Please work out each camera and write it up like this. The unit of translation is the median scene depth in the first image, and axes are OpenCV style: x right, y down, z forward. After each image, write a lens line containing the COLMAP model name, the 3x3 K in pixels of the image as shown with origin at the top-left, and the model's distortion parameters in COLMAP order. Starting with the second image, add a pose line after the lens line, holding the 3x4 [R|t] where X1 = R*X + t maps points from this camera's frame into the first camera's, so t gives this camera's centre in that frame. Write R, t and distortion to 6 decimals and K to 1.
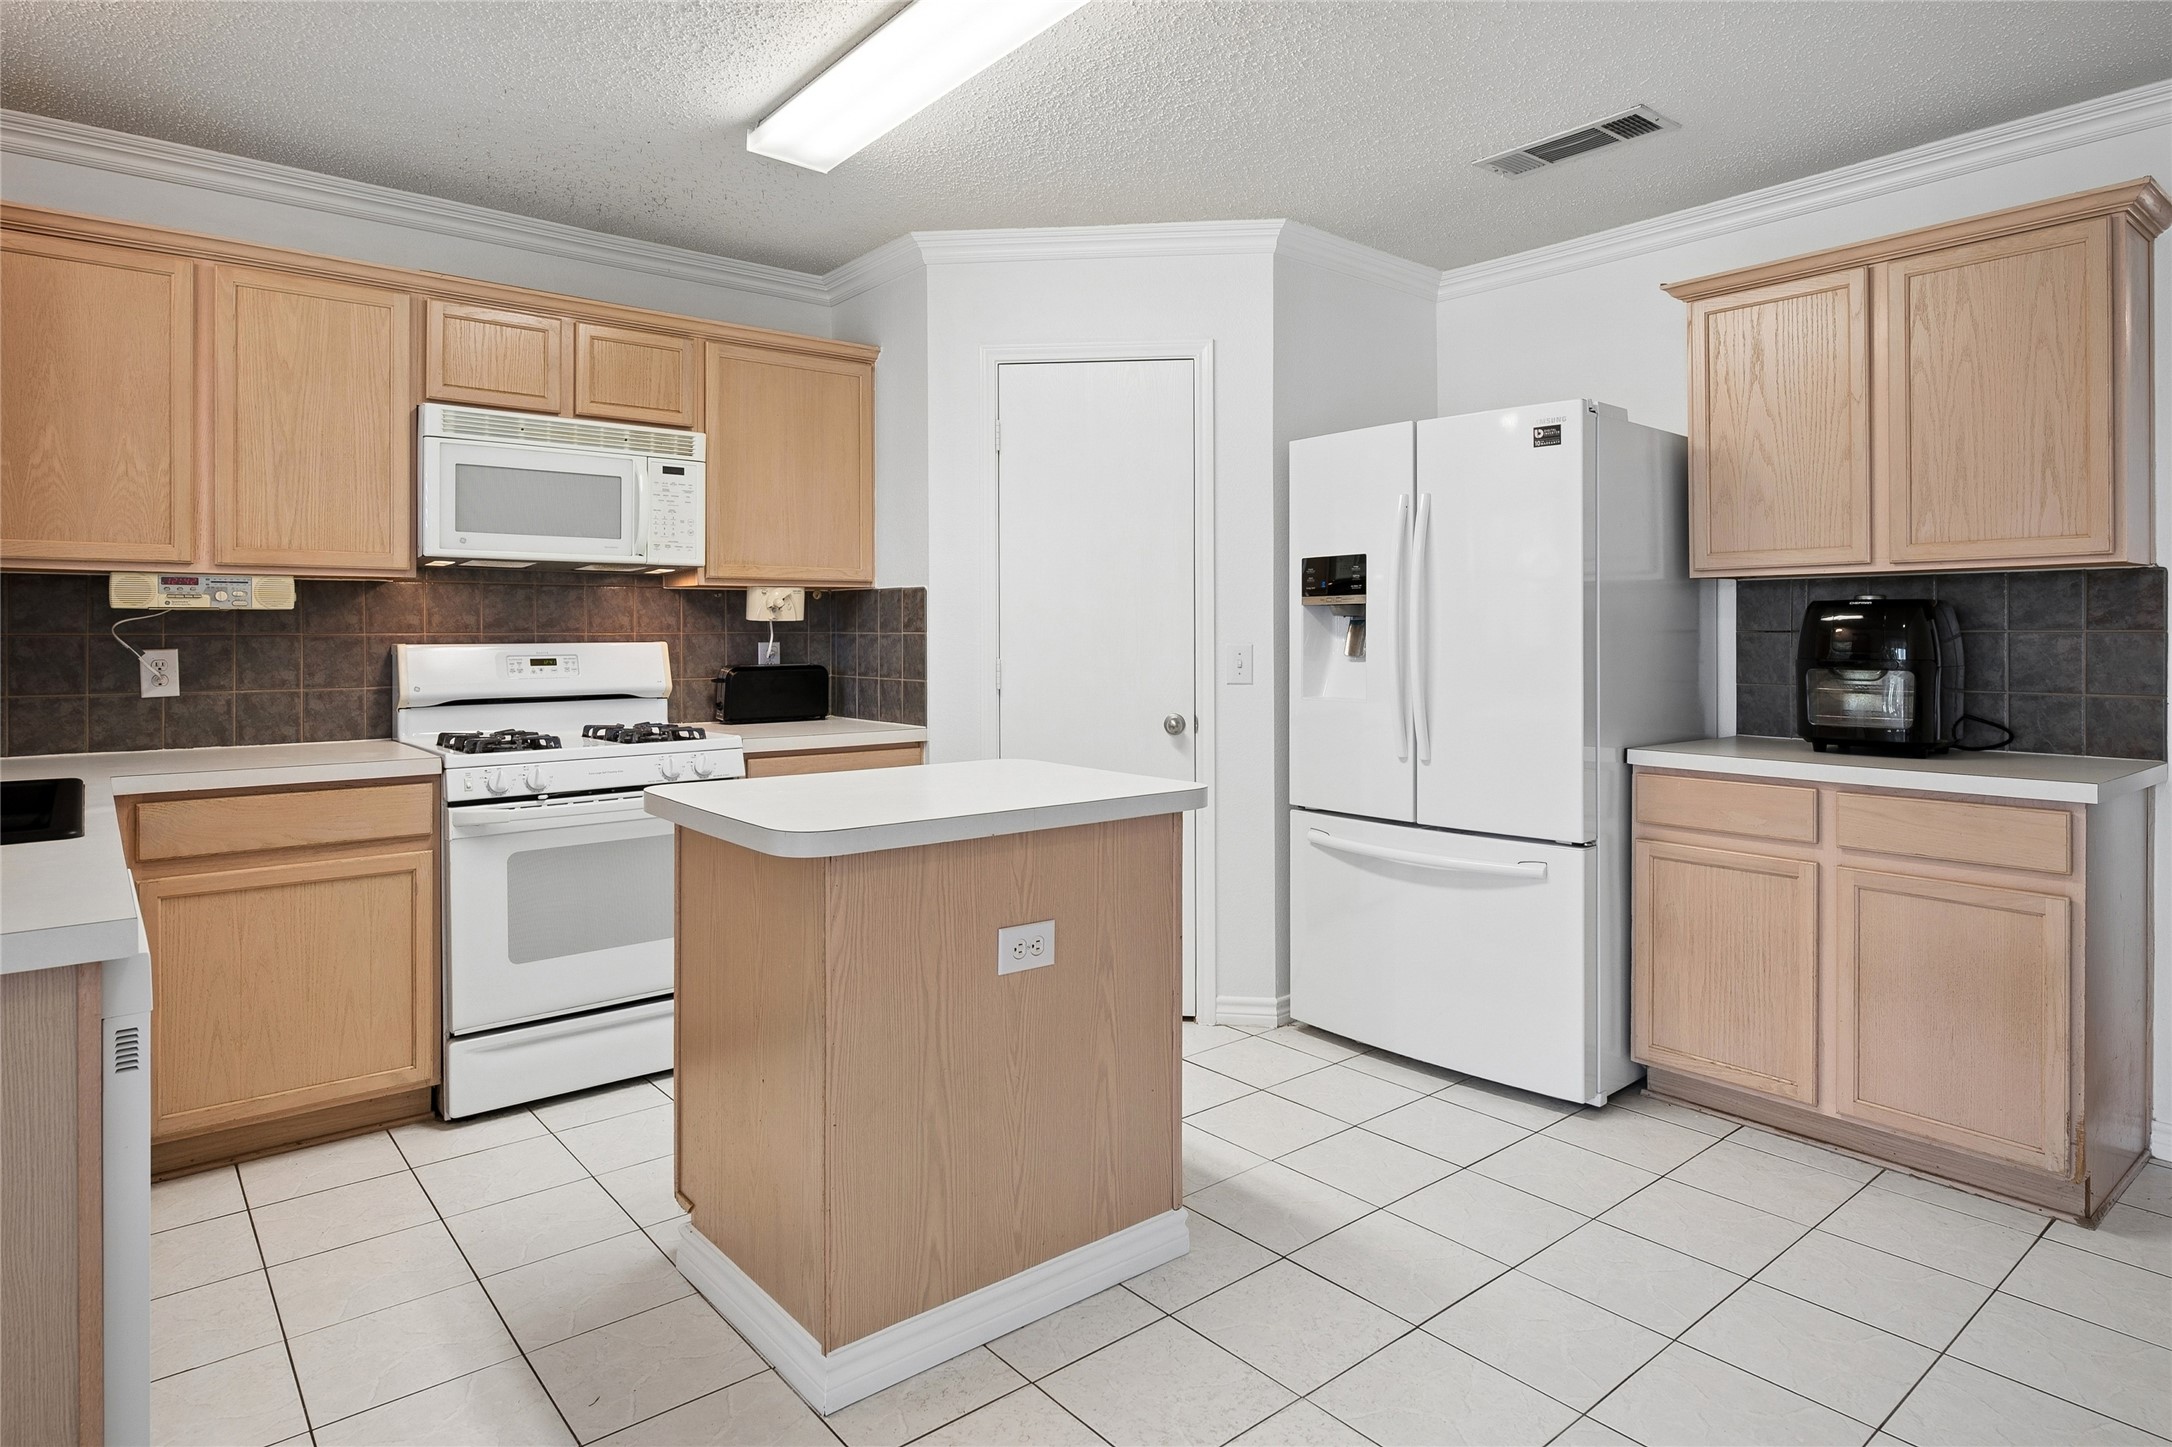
lens RADIAL K [[1219.3, 0, 1088.9], [0, 1219.3, 631.9], [0, 0, 1]] dist [-0.000334, -0.000423]
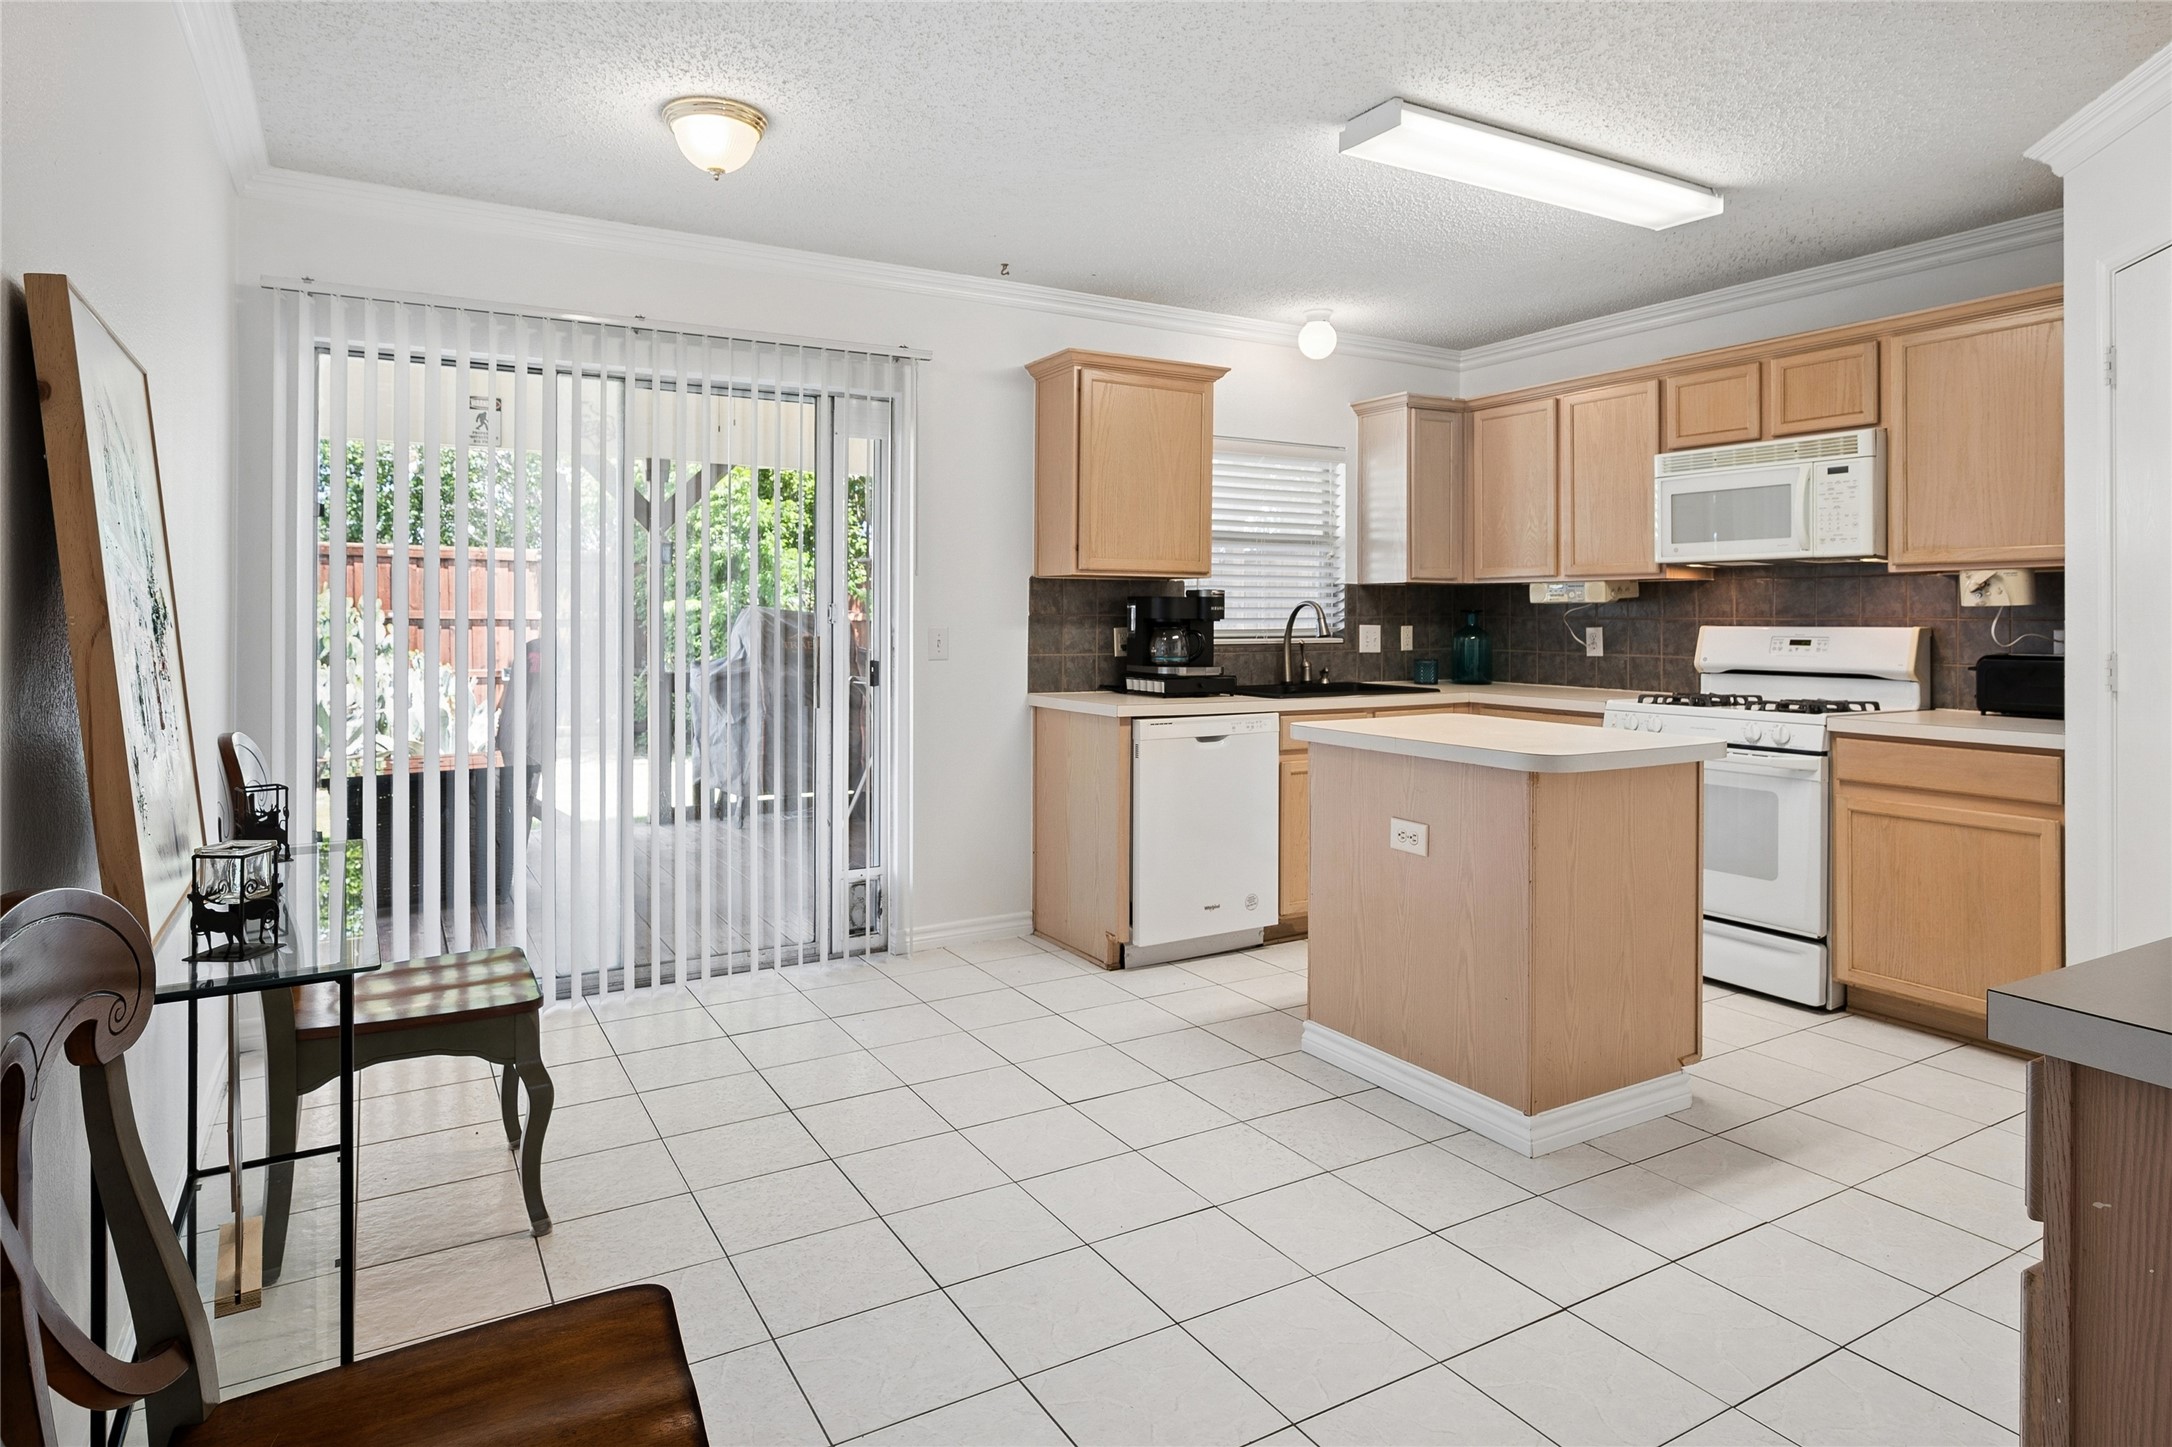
lens RADIAL K [[1217.5, 0, 1086.2], [0, 1217.5, 618.4], [0, 0, 1]] dist [-0.002338, -0.000477]
pose [[-0.162710, 0.001960, -0.986672, 0.947341], [-0.002384, 0.999994, 0.002380, -0.000004], [0.986671, 0.002739, -0.162704, 0.572969]]
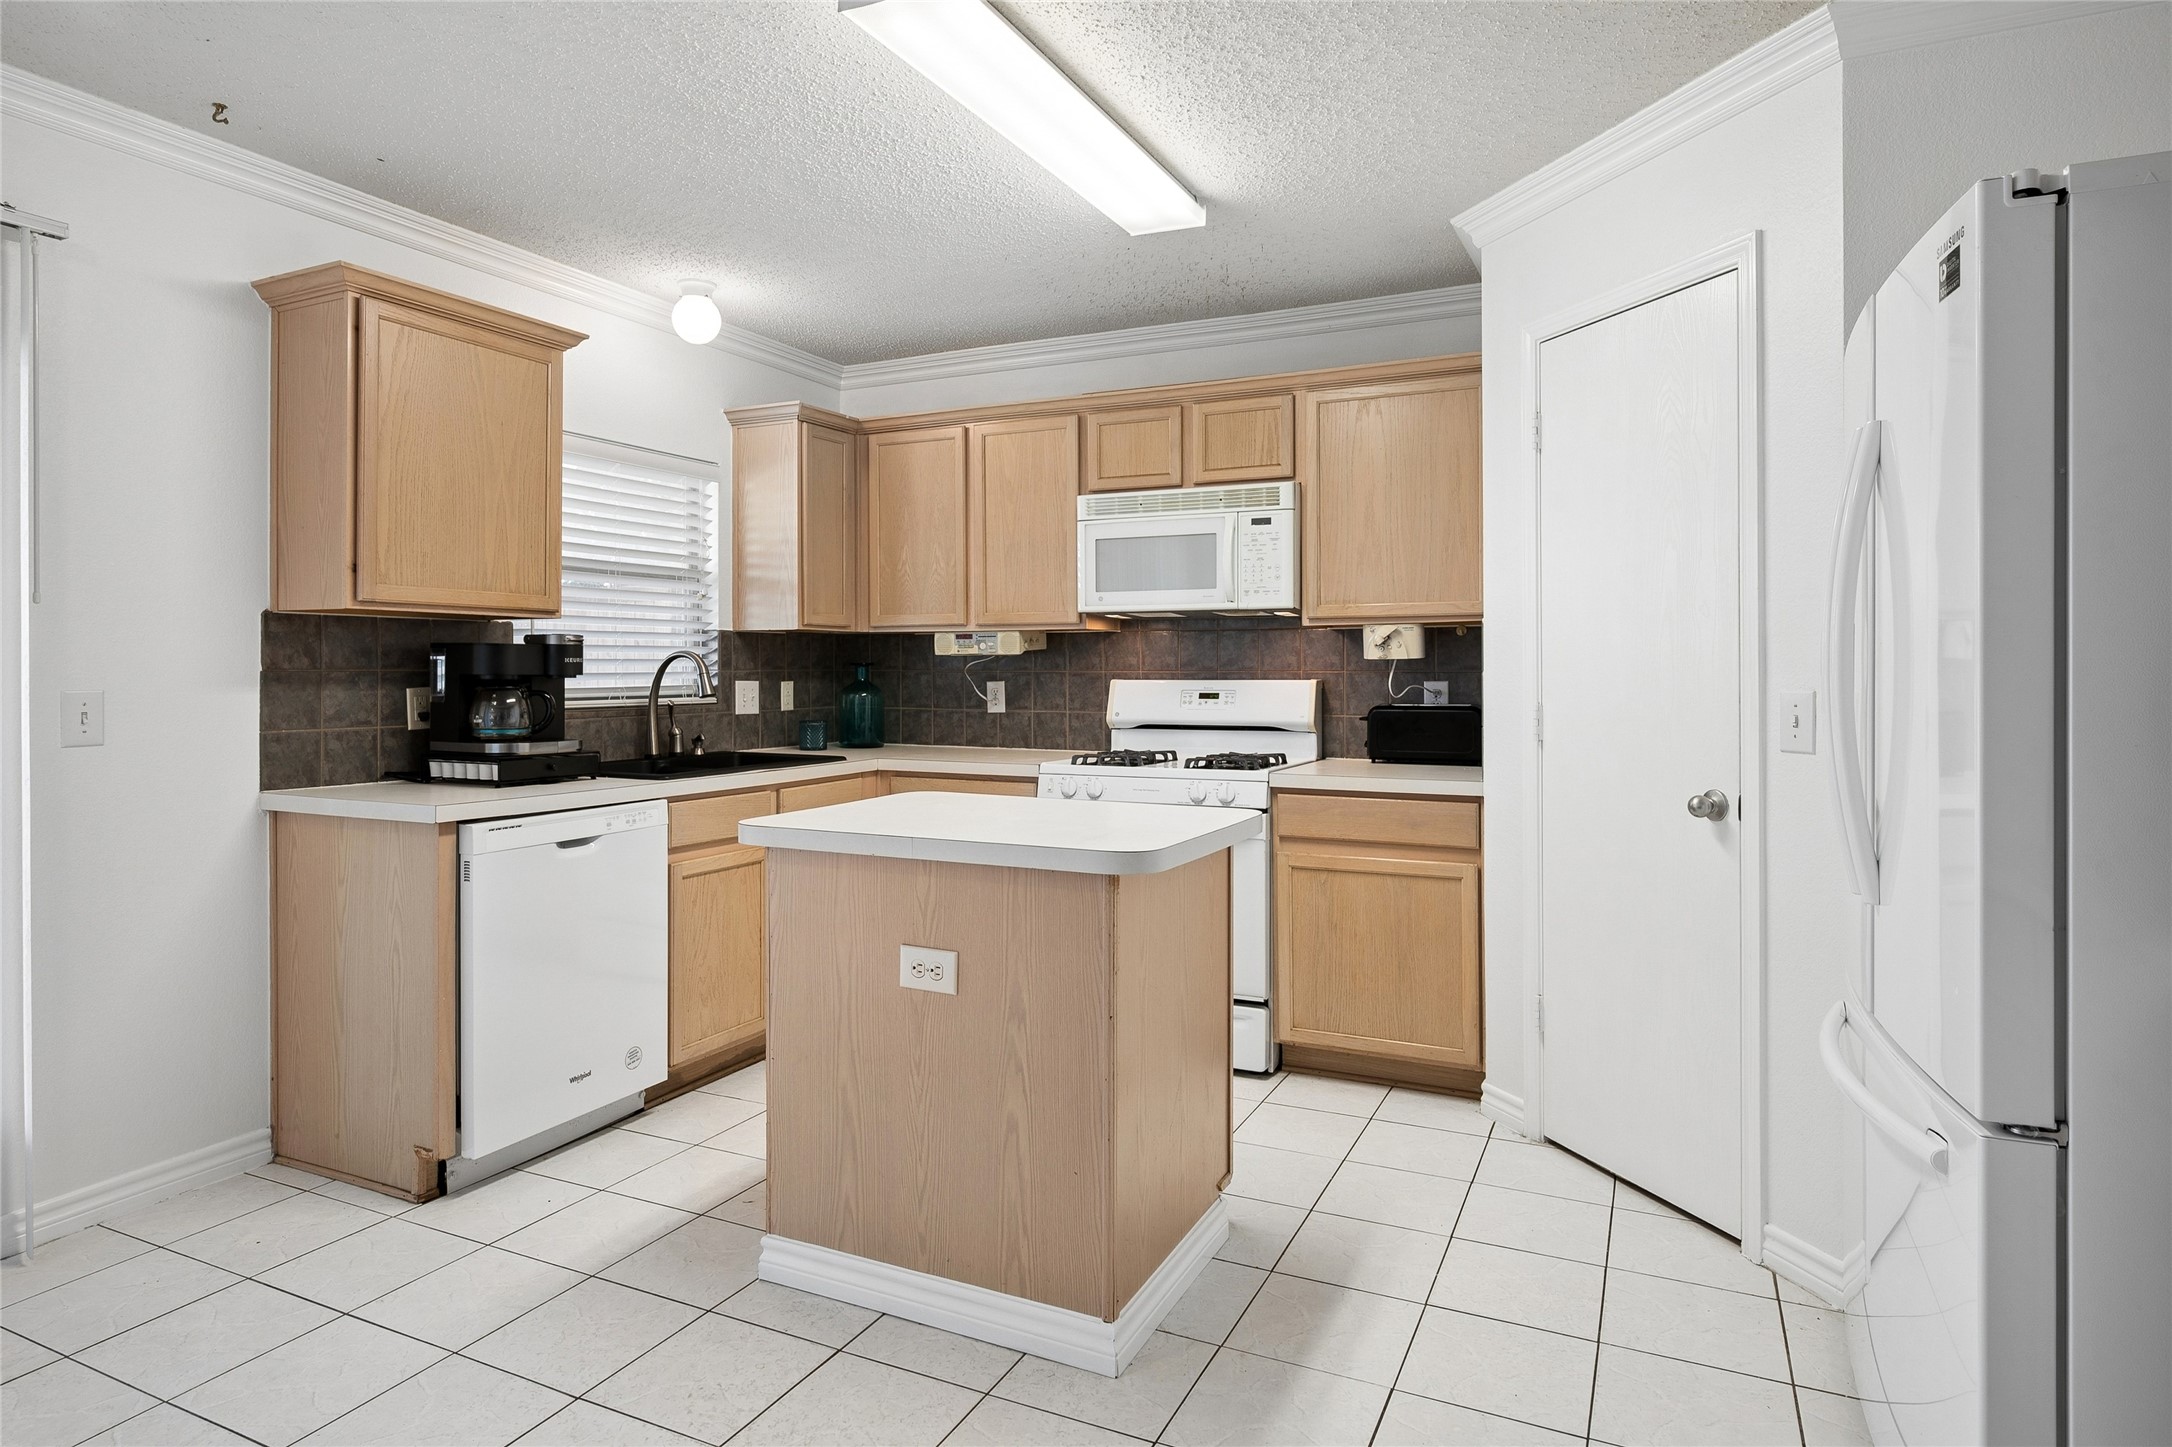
lens RADIAL K [[1213.1, 0, 1086.2], [0, 1213.1, 674.8], [0, 0, 1]] dist [-0.001524, -0.000899]
pose [[0.417000, 0.004611, -0.908895, 0.641531], [-0.000038, 0.999987, 0.005056, -0.001597], [0.908907, -0.002074, 0.416995, 0.458214]]
